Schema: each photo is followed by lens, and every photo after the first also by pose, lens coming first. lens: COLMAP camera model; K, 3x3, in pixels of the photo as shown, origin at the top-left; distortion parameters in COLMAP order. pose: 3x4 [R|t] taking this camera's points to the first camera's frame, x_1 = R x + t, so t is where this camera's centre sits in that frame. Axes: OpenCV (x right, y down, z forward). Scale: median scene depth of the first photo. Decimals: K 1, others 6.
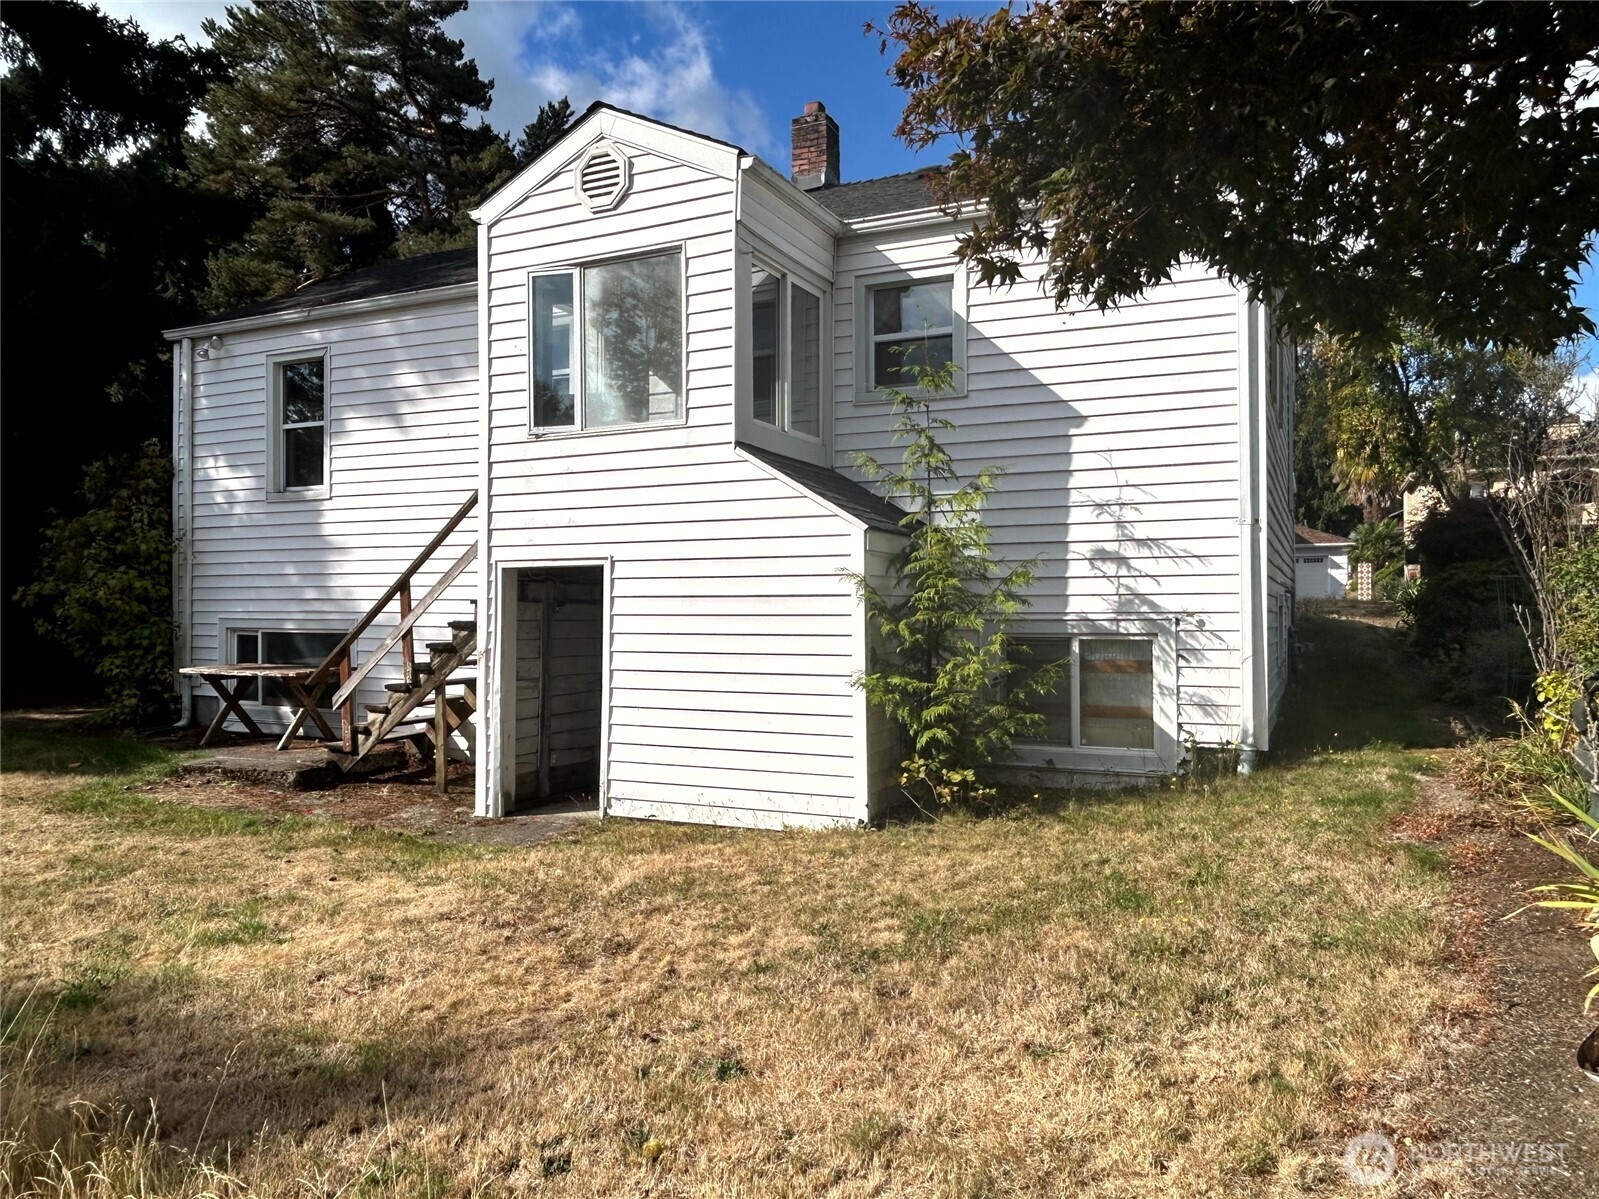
lens RADIAL K [[1104.1, 0, 792.3], [0, 1104.1, 599.0], [0, 0, 1]] dist [0.004944, -0.006675]
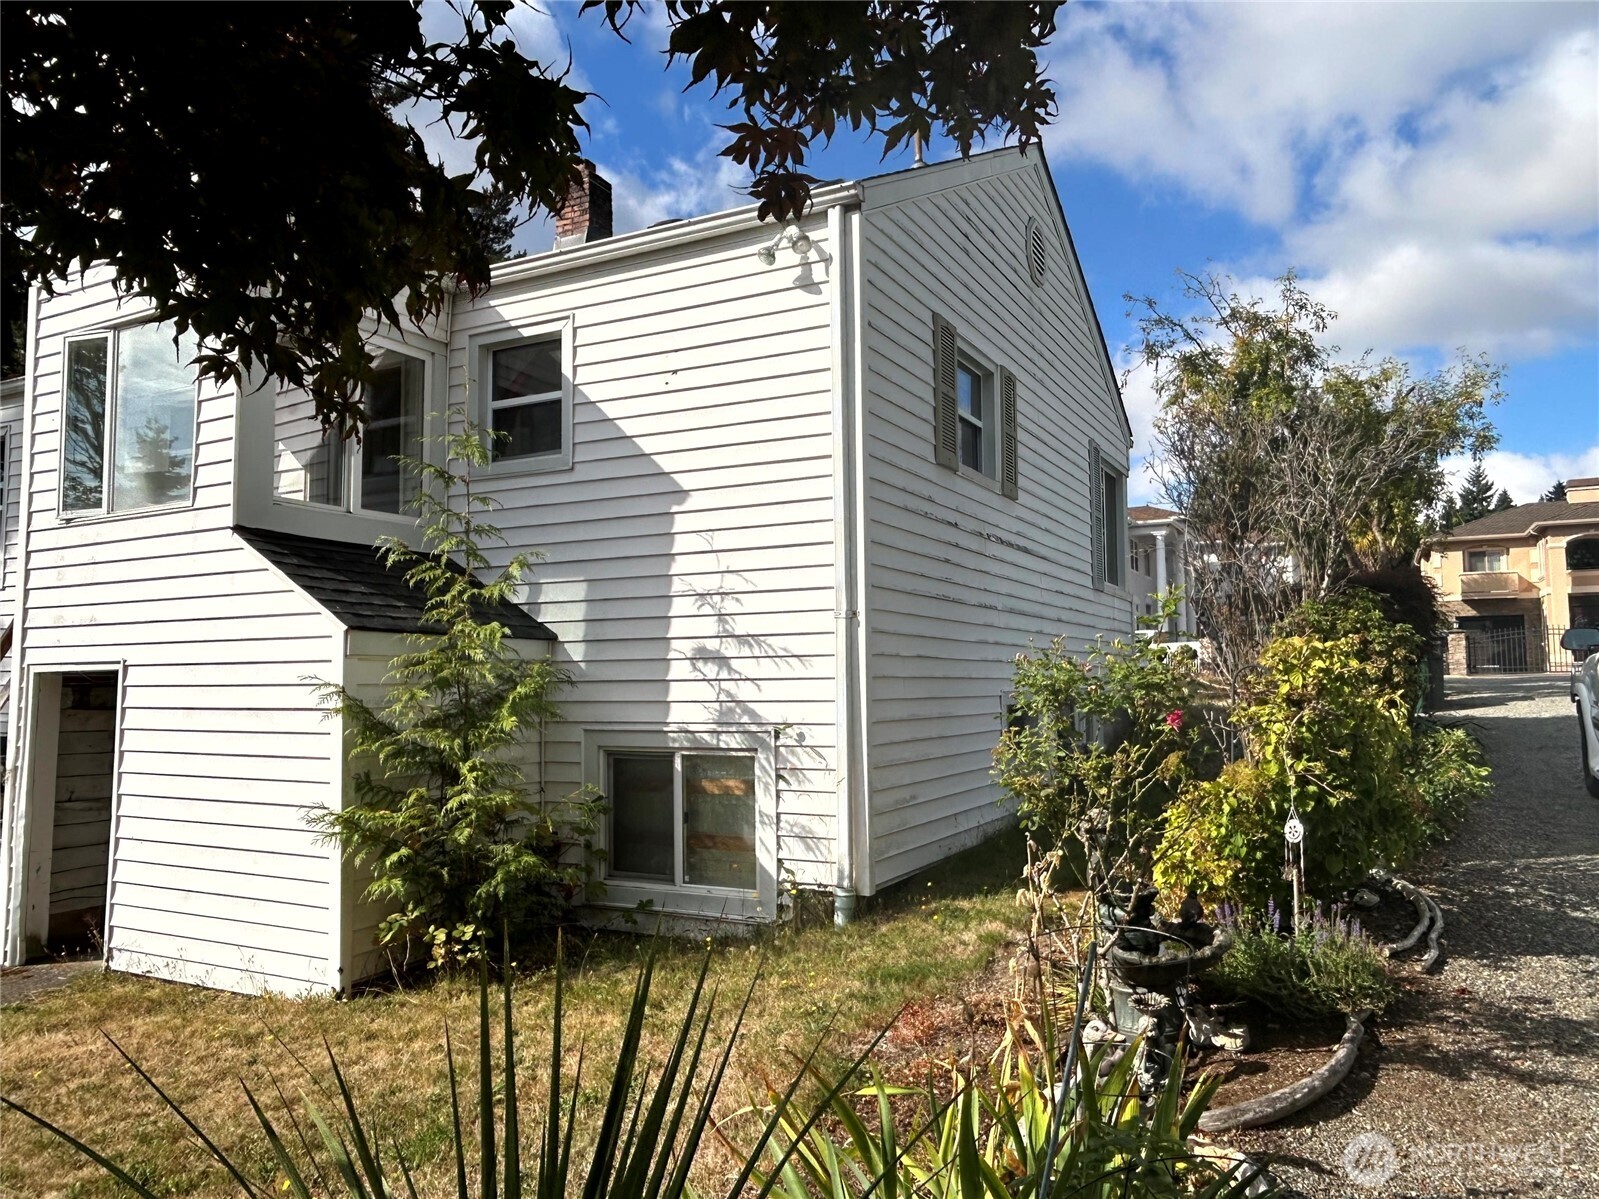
lens RADIAL K [[1104.1, 0, 809.0], [0, 1104.1, 598.0], [0, 0, 1]] dist [0.004944, -0.006675]
pose [[0.999108, -0.009336, -0.041180, 0.399119], [0.006614, 0.997814, -0.065756, -0.026823], [0.041704, 0.065425, 0.996986, 0.164327]]
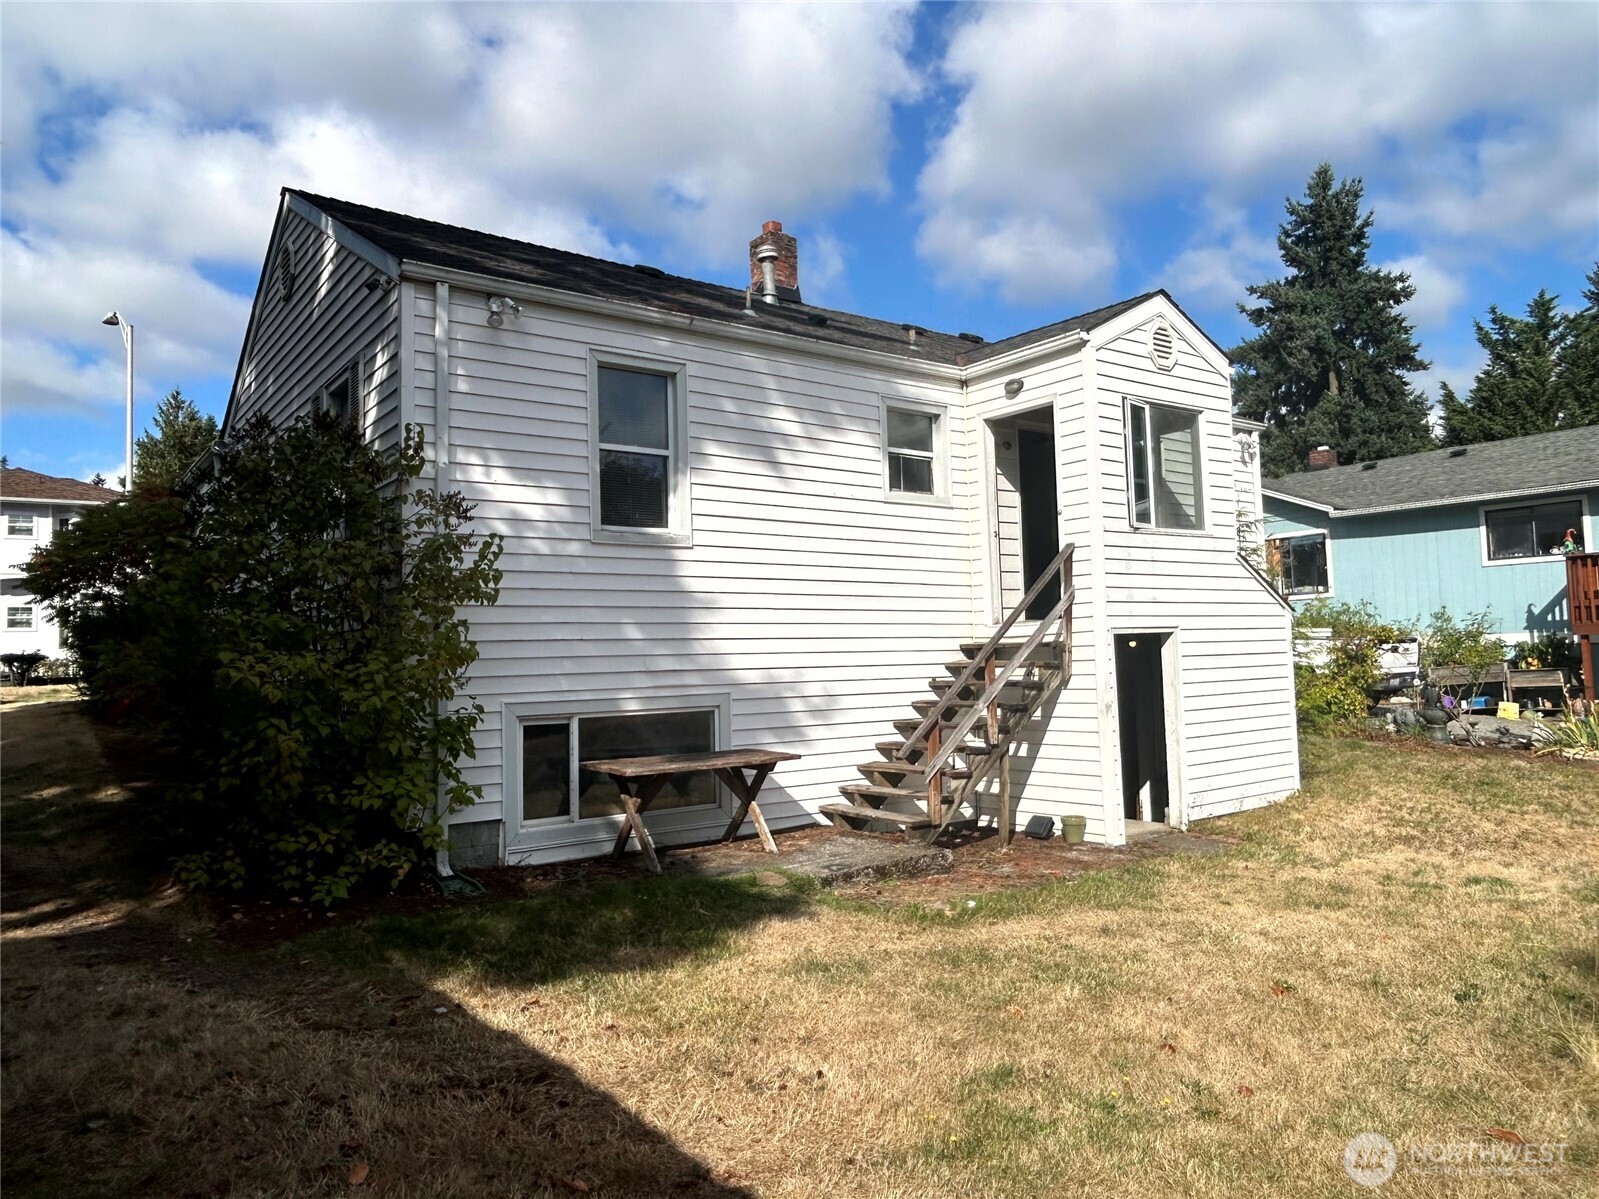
lens RADIAL K [[1104.1, 0, 800.3], [0, 1104.1, 599.4], [0, 0, 1]] dist [0.004944, -0.006675]
pose [[0.471434, 0.036136, 0.881160, -1.556127], [0.021494, 0.998393, -0.052444, -0.010375], [-0.881639, 0.043664, 0.469900, 0.770348]]
